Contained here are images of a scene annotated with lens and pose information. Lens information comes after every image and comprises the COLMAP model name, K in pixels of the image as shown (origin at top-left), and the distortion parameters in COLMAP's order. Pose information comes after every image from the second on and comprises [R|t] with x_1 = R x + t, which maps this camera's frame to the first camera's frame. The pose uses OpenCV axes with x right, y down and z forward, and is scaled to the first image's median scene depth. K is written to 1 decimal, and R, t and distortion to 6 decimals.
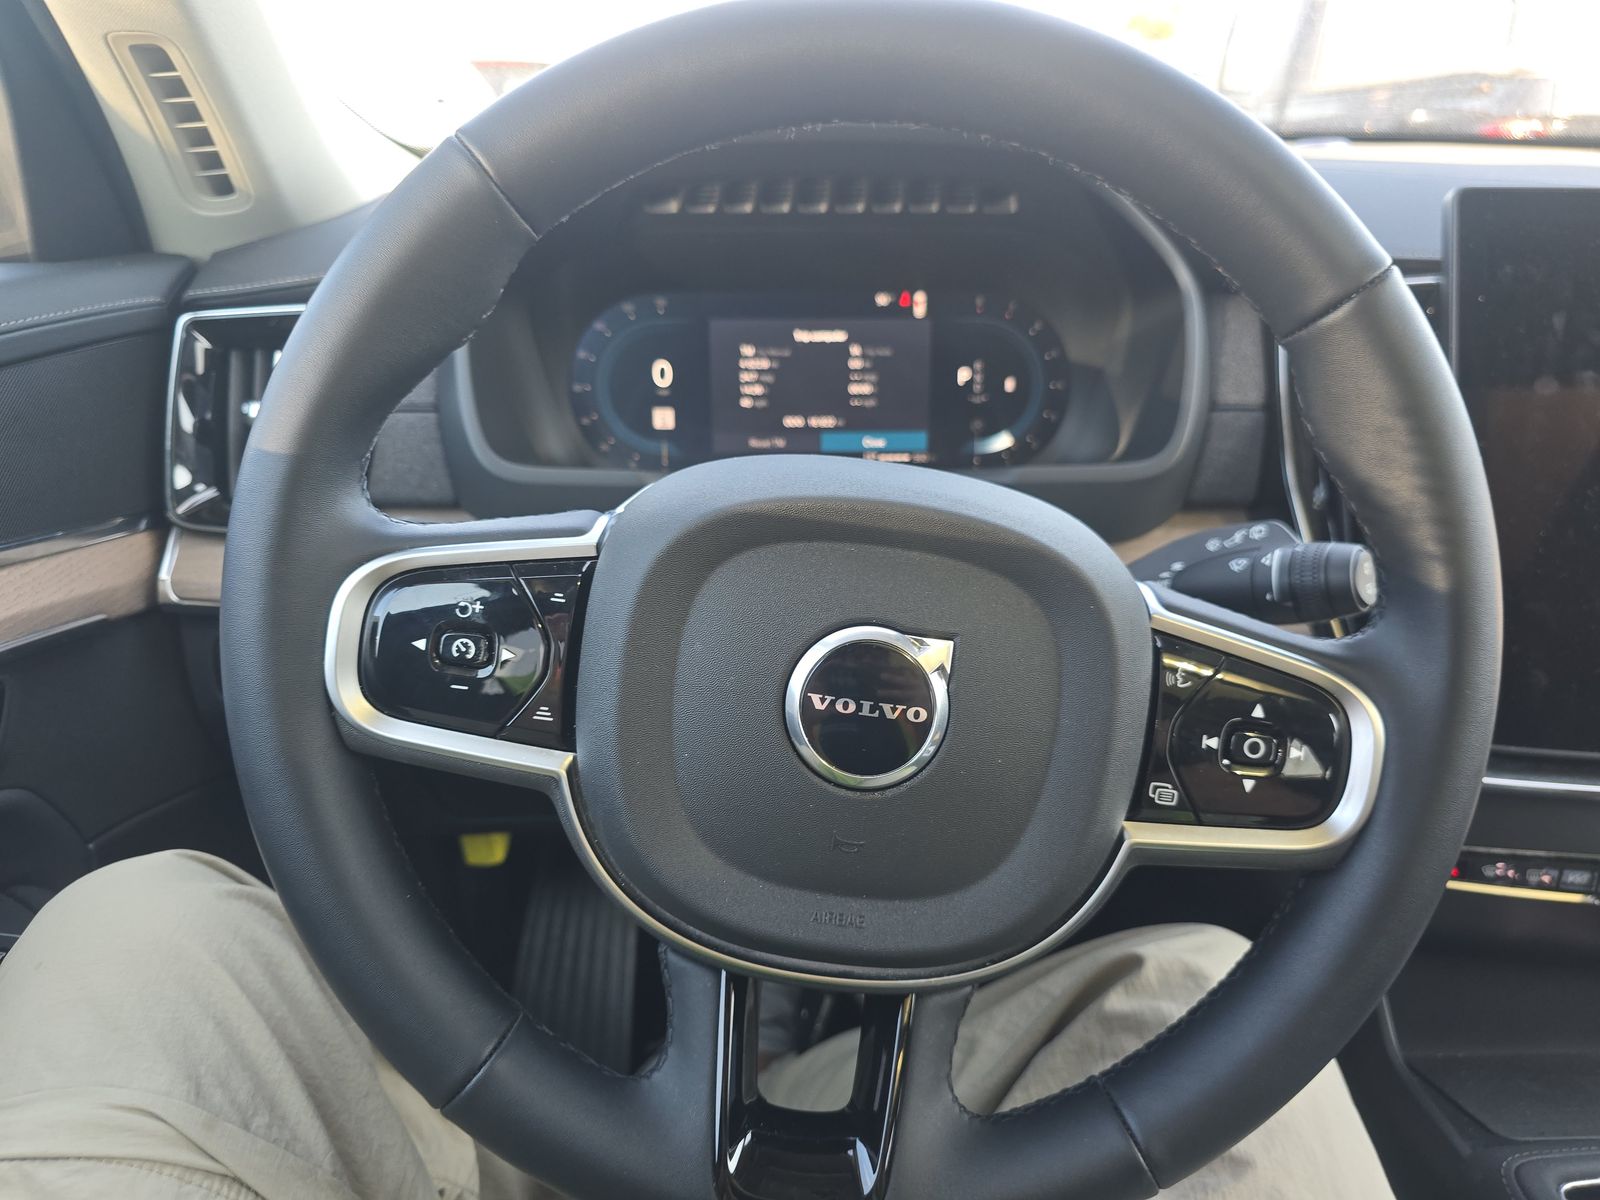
lens RADIAL K [[1093.8, 0, 792.2], [0, 1093.8, 603.5], [0, 0, 1]] dist [0.035894, -0.032943]
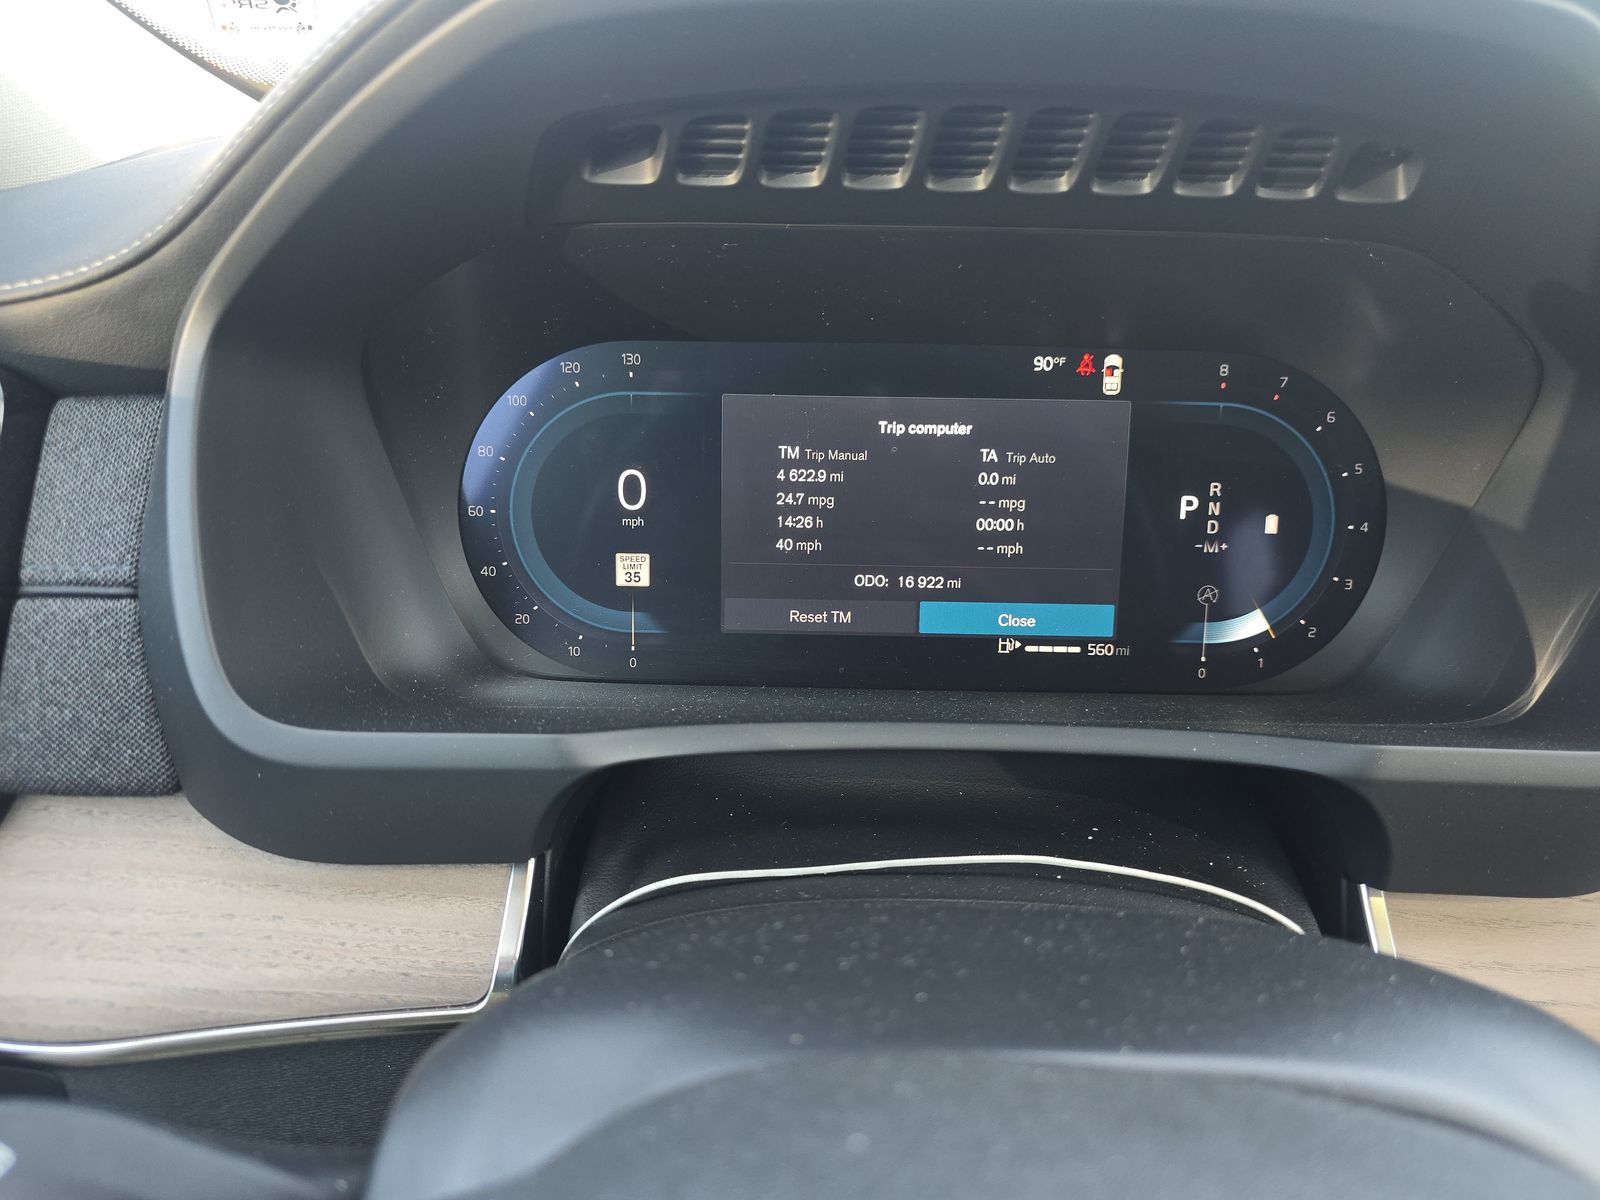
lens RADIAL K [[1093.8, 0, 806.3], [0, 1093.8, 597.2], [0, 0, 1]] dist [0.035894, -0.032943]
pose [[0.999723, 0.020157, 0.012114, -0.037839], [-0.020149, 0.999797, -0.000798, -0.158231], [-0.012127, 0.000554, 0.999926, 0.460347]]
